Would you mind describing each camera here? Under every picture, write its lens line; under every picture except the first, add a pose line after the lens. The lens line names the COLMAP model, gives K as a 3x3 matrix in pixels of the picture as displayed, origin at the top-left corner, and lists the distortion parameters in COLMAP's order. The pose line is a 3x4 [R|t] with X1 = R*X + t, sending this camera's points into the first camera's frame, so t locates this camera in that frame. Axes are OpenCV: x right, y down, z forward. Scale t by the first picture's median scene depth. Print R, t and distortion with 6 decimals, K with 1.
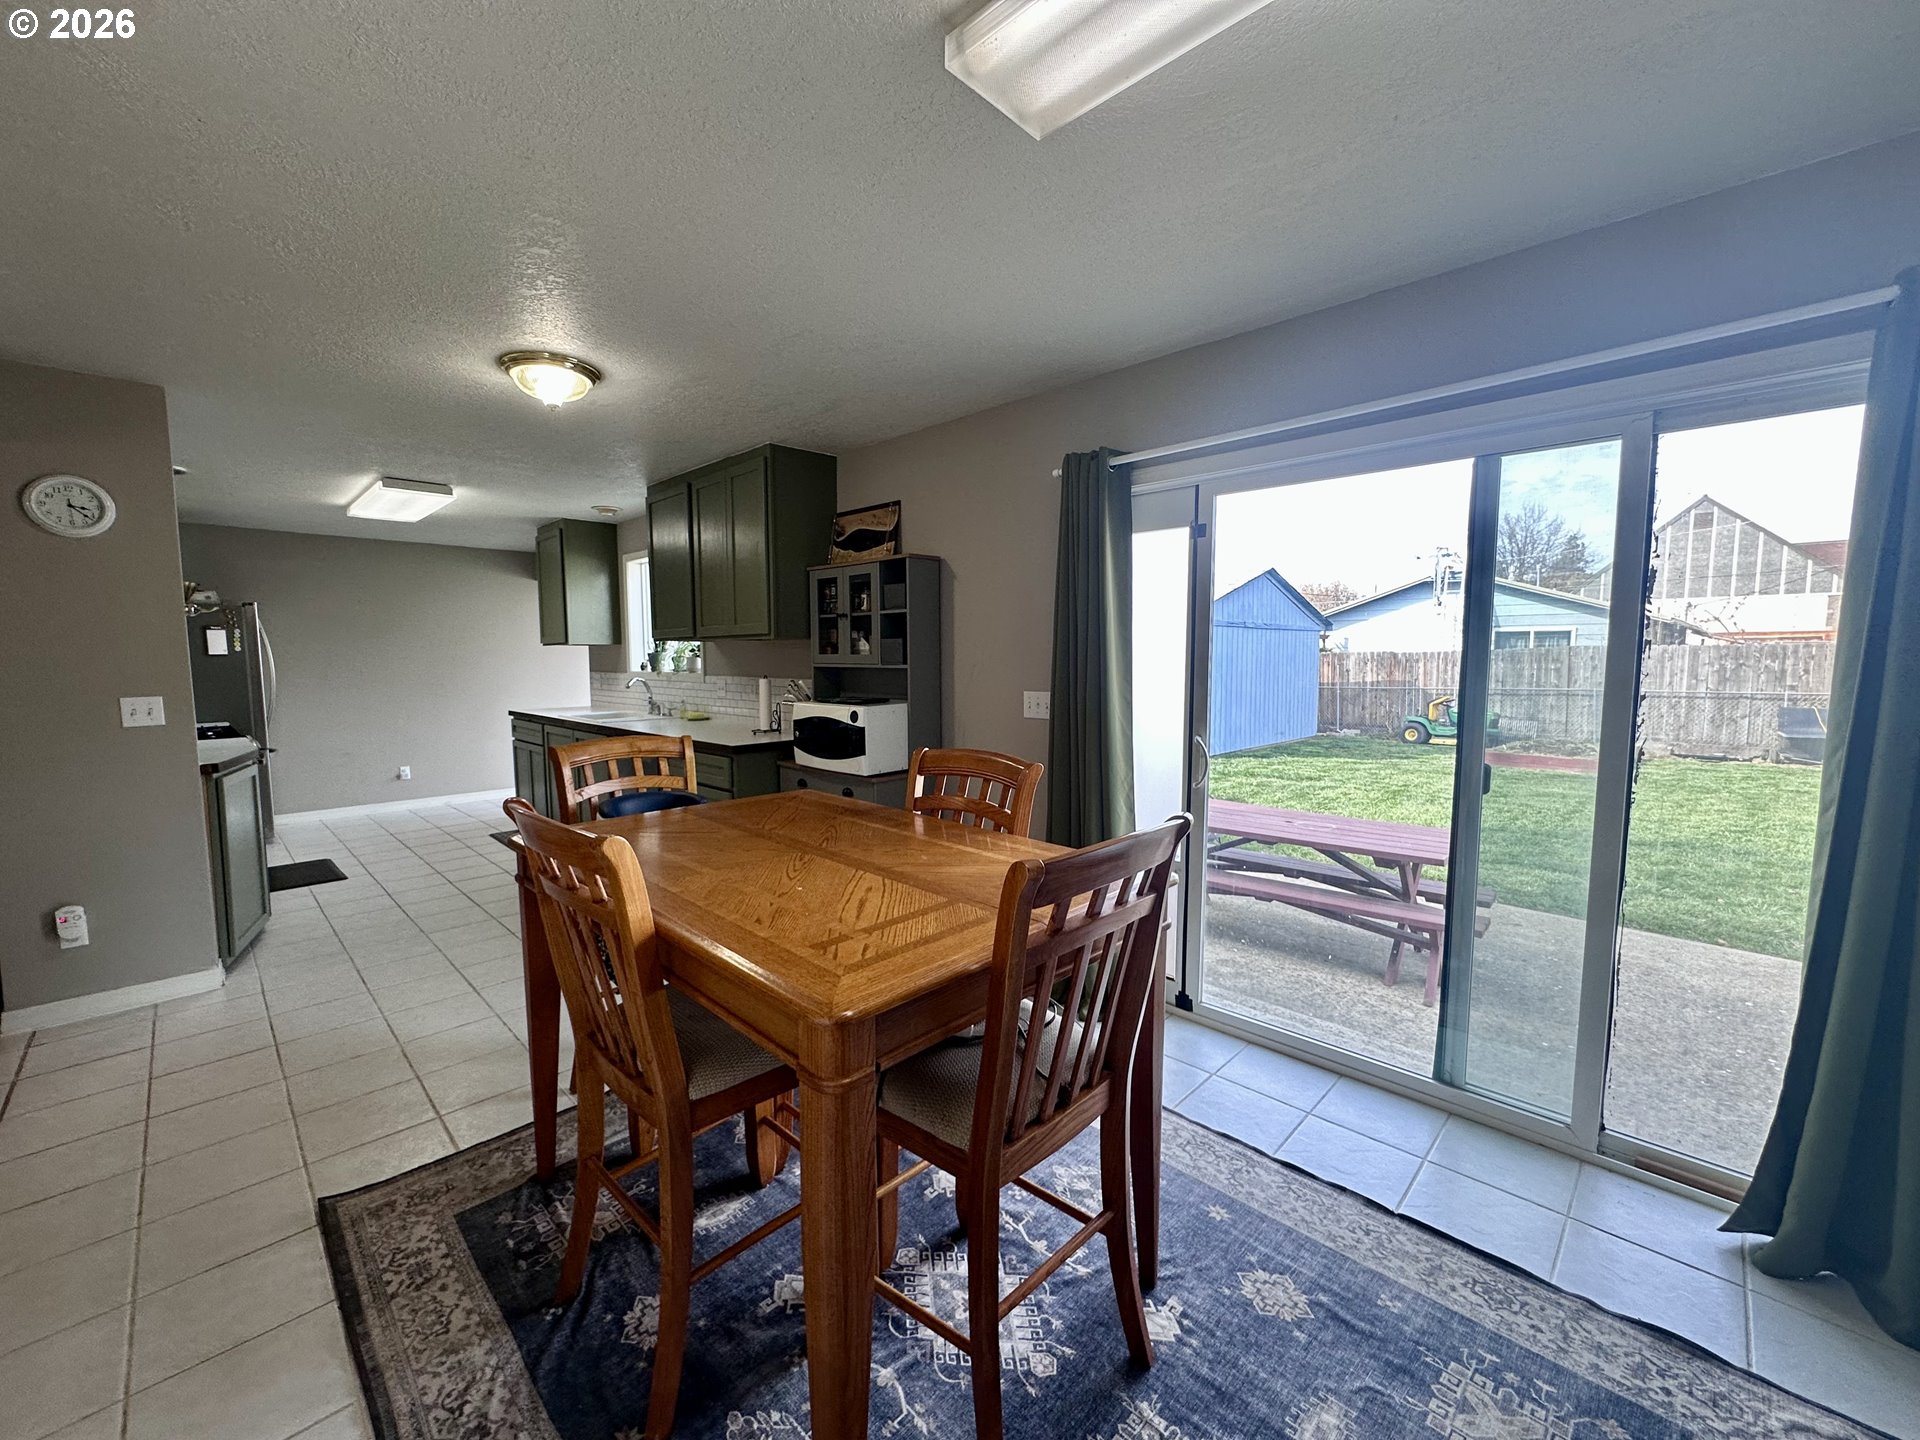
lens RADIAL K [[766.4, 0, 961.7], [0, 766.4, 719.1], [0, 0, 1]] dist [-0.003228, 0.000575]
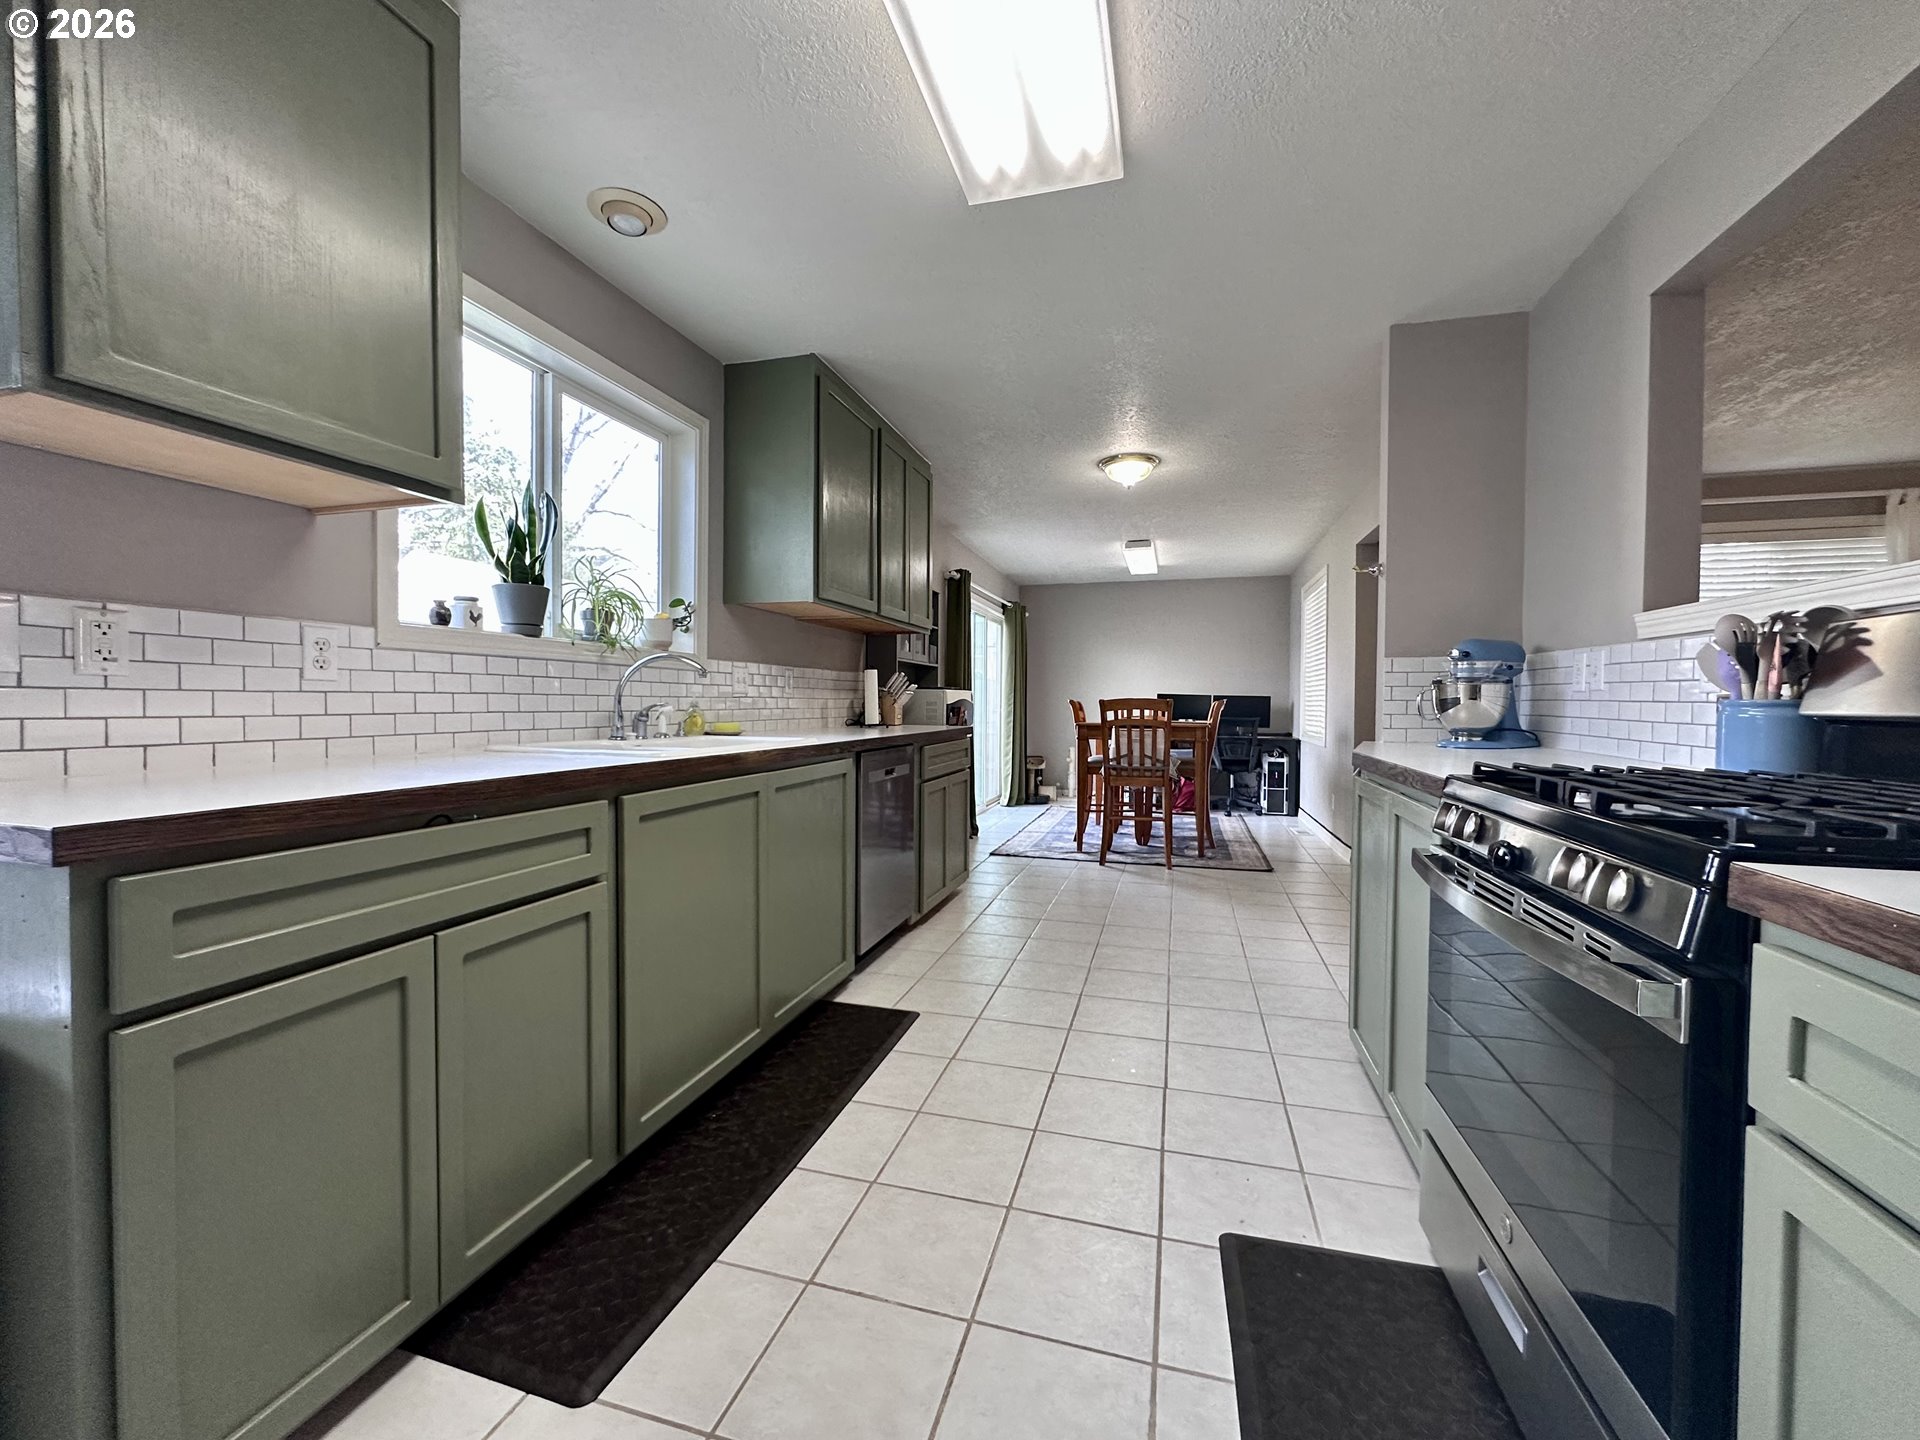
lens RADIAL K [[766.4, 0, 962.4], [0, 766.4, 719.0], [0, 0, 1]] dist [-0.003228, 0.000575]
pose [[-0.477866, -0.016975, 0.878269, -1.500505], [0.069875, 0.995911, 0.057268, -0.050699], [-0.875649, 0.088736, -0.474726, 1.789169]]
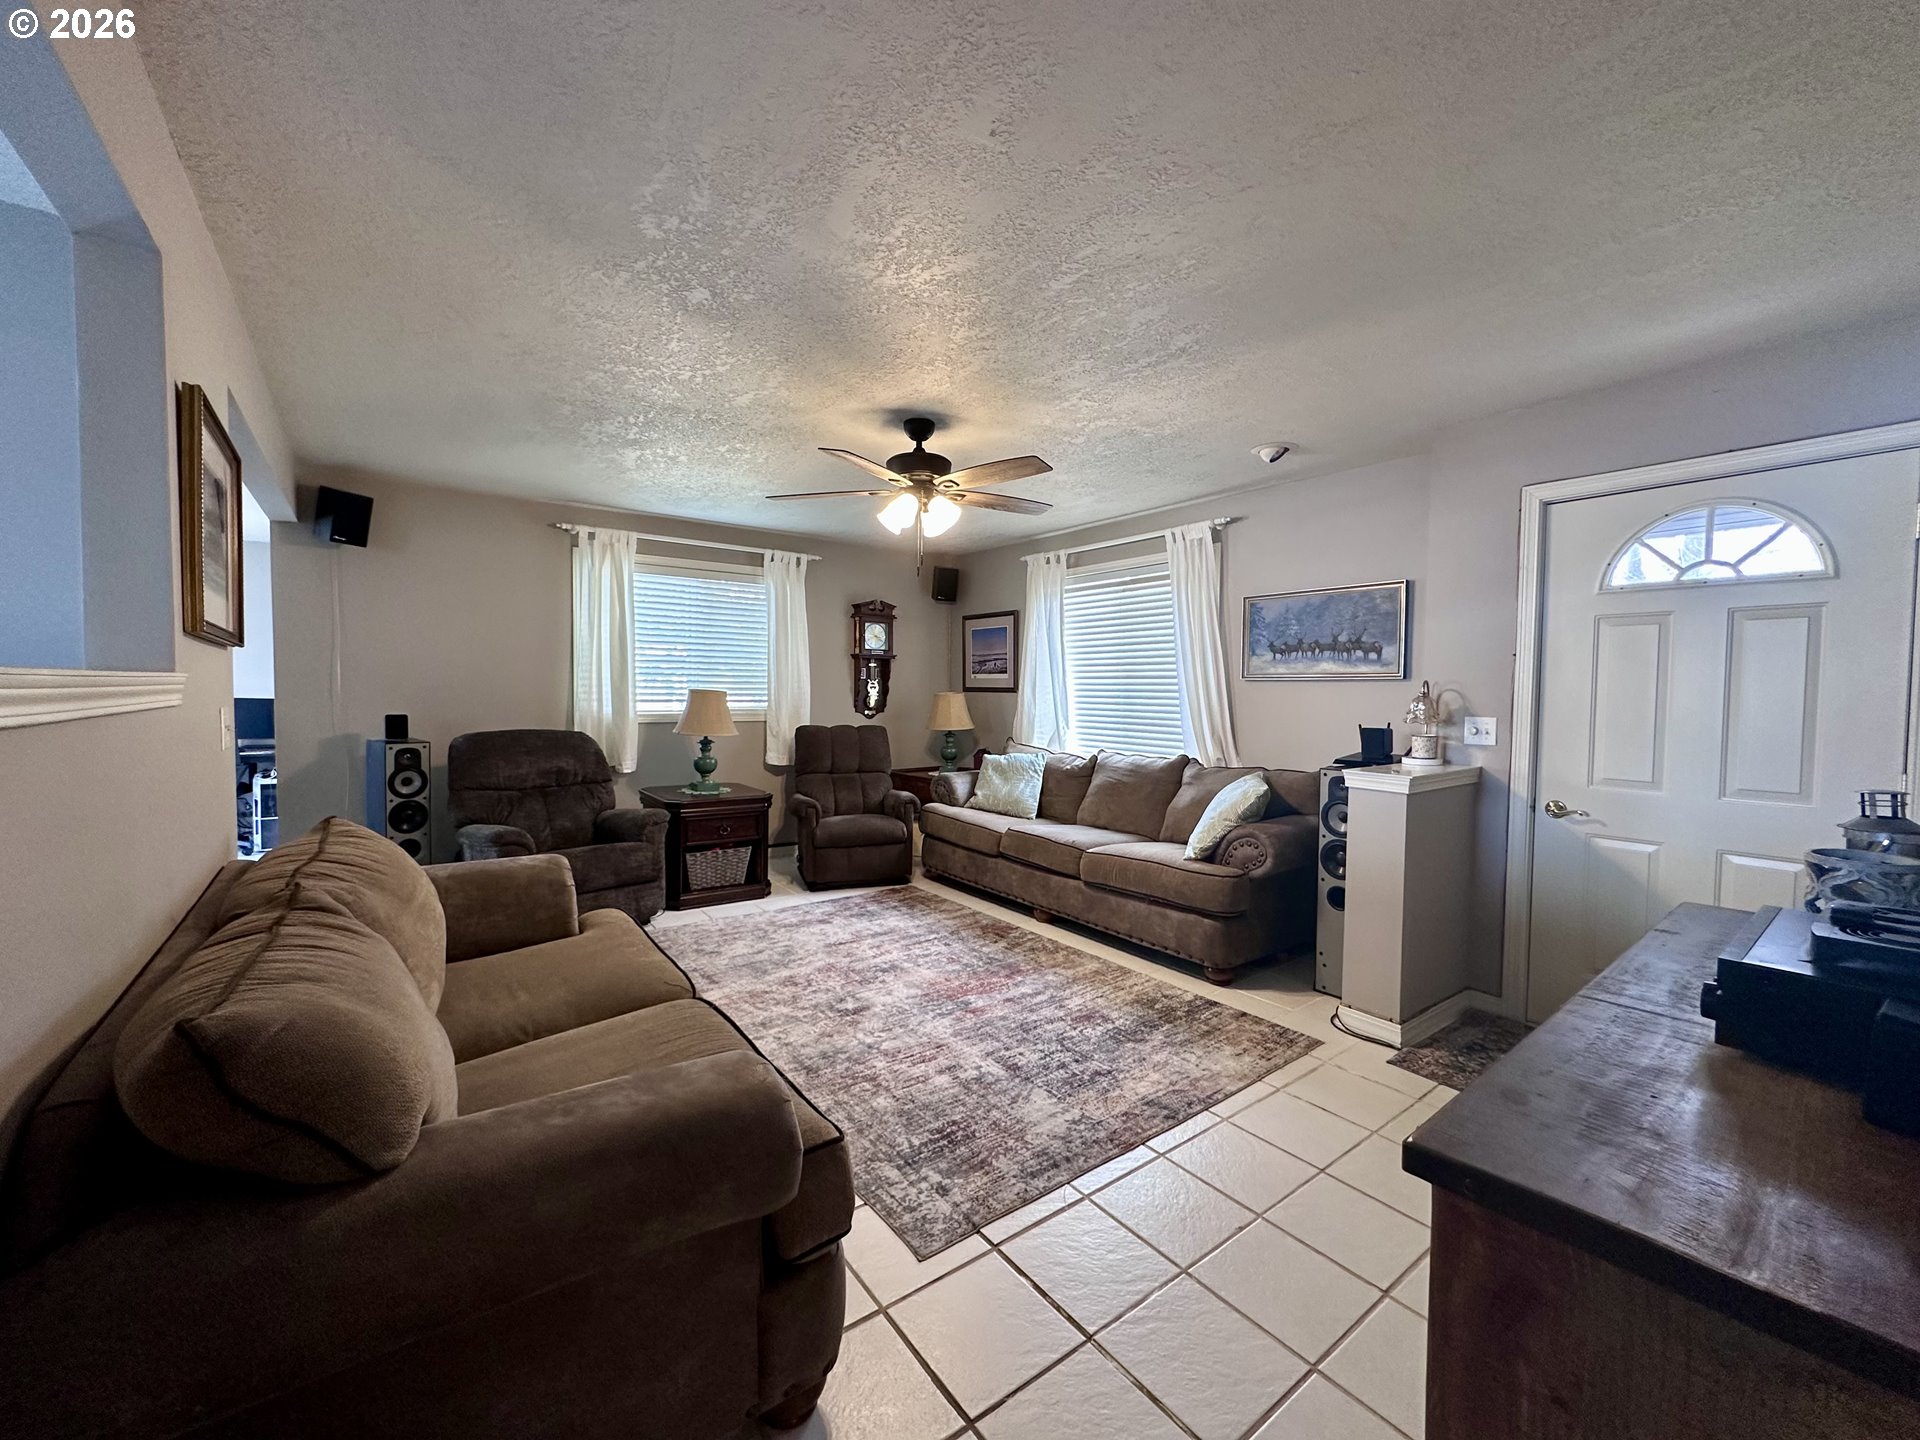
lens RADIAL K [[766.4, 0, 959.2], [0, 766.4, 721.1], [0, 0, 1]] dist [-0.003228, 0.000575]
pose [[-0.987606, -0.014513, 0.156281, -1.799294], [0.005035, 0.992274, 0.123964, -0.085727], [-0.156872, 0.123214, -0.979903, 1.380862]]
